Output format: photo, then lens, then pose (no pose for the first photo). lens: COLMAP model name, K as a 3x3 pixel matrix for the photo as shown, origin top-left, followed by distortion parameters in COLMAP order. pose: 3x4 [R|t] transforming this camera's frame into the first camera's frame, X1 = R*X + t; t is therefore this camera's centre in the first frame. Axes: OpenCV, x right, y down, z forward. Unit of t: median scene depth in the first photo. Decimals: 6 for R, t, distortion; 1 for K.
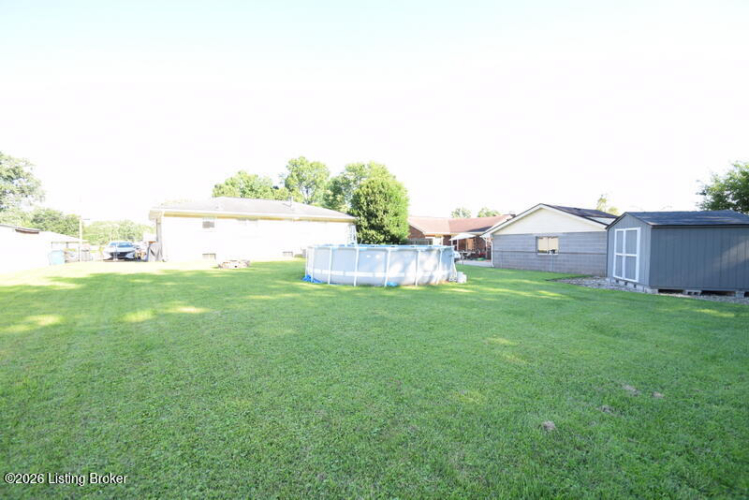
lens RADIAL K [[331.8, 0, 369.5], [0, 331.8, 247.4], [0, 0, 1]] dist [0.002121, -0.012706]
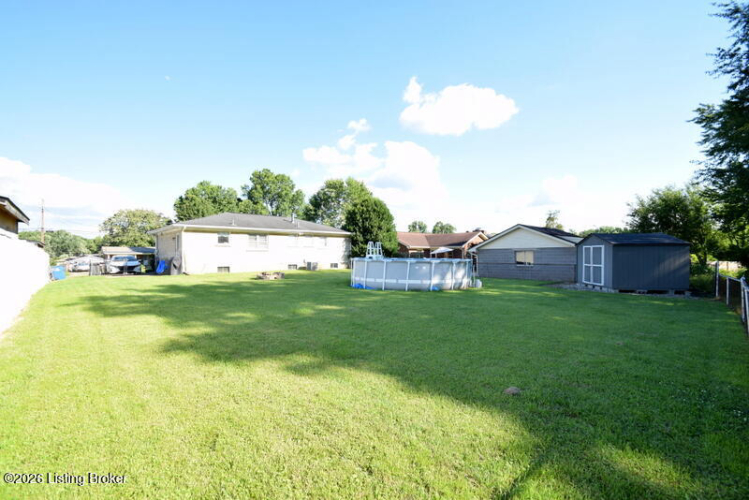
lens RADIAL K [[331.8, 0, 369.5], [0, 331.8, 247.4], [0, 0, 1]] dist [0.002121, -0.012706]
pose [[0.990652, 0.001706, 0.136399, -0.137013], [0.003401, 0.999302, -0.037199, -0.001701], [-0.136367, 0.037315, 0.989955, -0.094041]]
